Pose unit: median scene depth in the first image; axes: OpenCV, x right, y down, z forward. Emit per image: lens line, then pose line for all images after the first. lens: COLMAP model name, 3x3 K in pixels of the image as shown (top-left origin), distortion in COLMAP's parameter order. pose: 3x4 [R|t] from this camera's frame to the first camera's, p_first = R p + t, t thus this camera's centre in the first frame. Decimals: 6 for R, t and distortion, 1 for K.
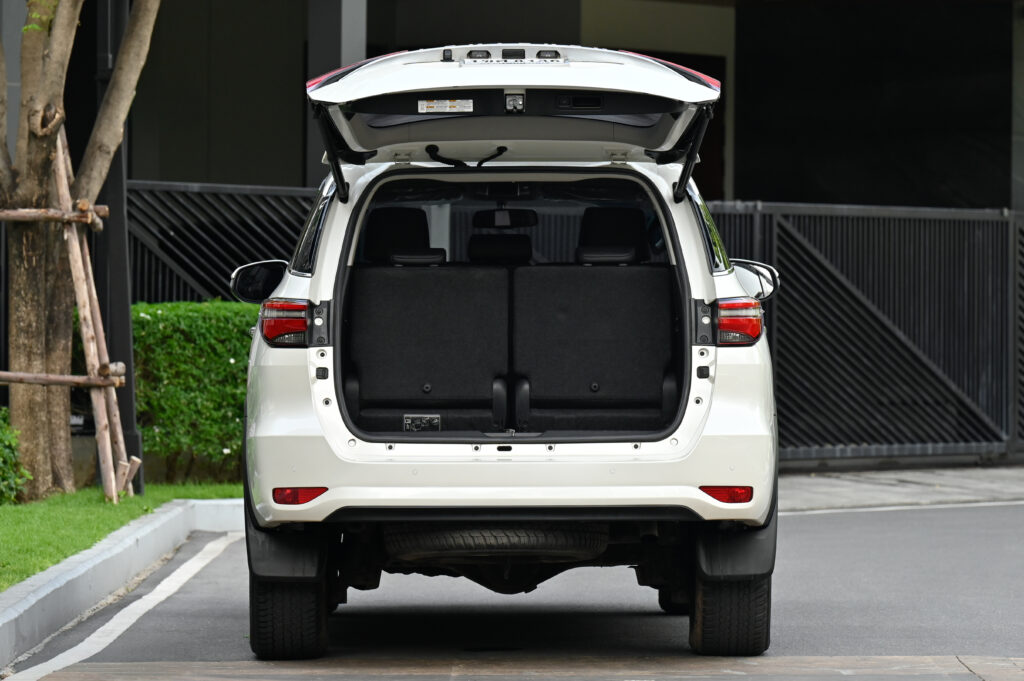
lens RADIAL K [[6094.8, 0, 512.0], [0, 6094.8, 340.5], [0, 0, 1]] dist [-0.055610, -1.844690]
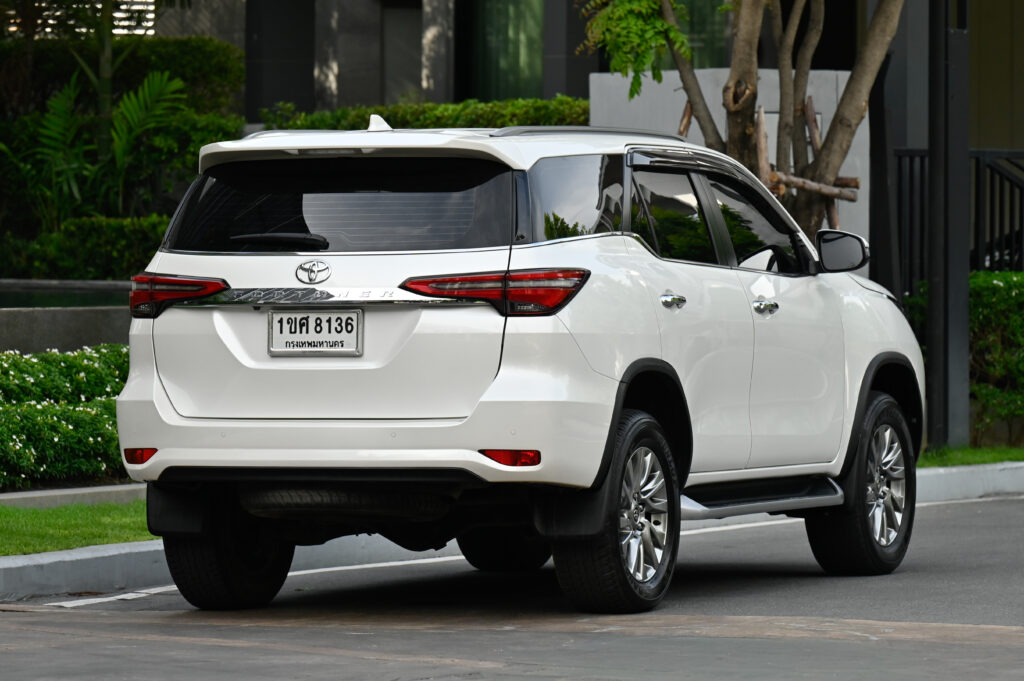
lens RADIAL K [[6094.8, 0, 512.0], [0, 6094.8, 340.5], [0, 0, 1]] dist [-0.055610, -1.844690]
pose [[0.921216, -0.000081, -0.389052, 0.288636], [0.002595, 0.999979, 0.005938, -0.000677], [0.389043, -0.006480, 0.921197, 0.024799]]
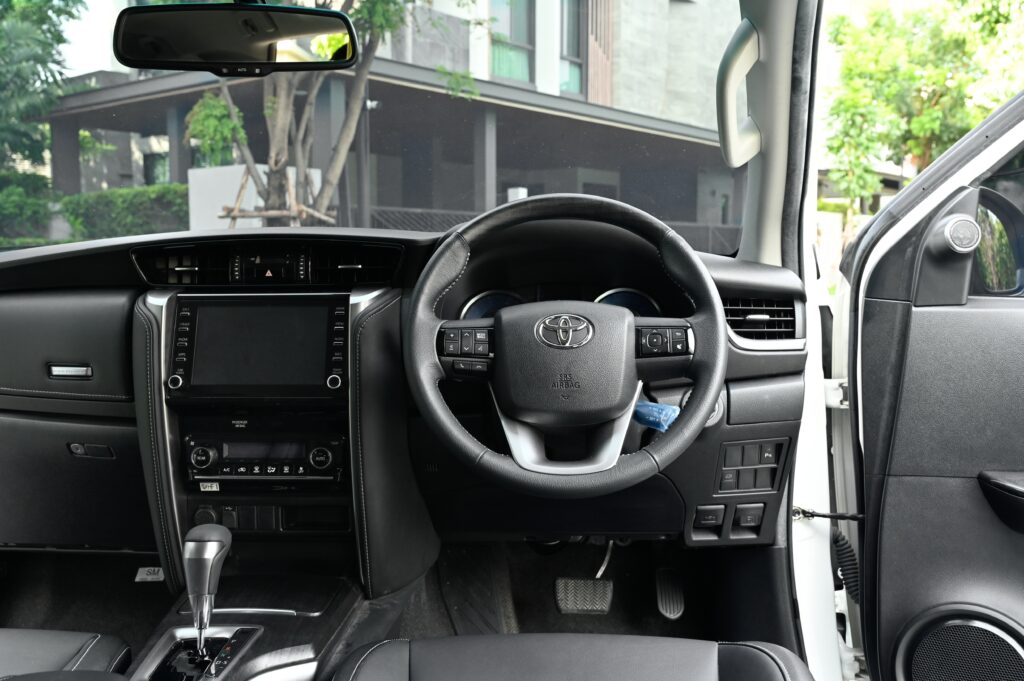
lens RADIAL K [[957.6, 0, 512.0], [0, 957.6, 340.5], [0, 0, 1]] dist [0.004360, 0.002858]
pose [[0.997617, -0.008395, -0.068486, 0.013538], [0.014117, 0.996409, 0.083489, -0.005439], [0.067539, -0.084257, 0.994153, 0.701286]]
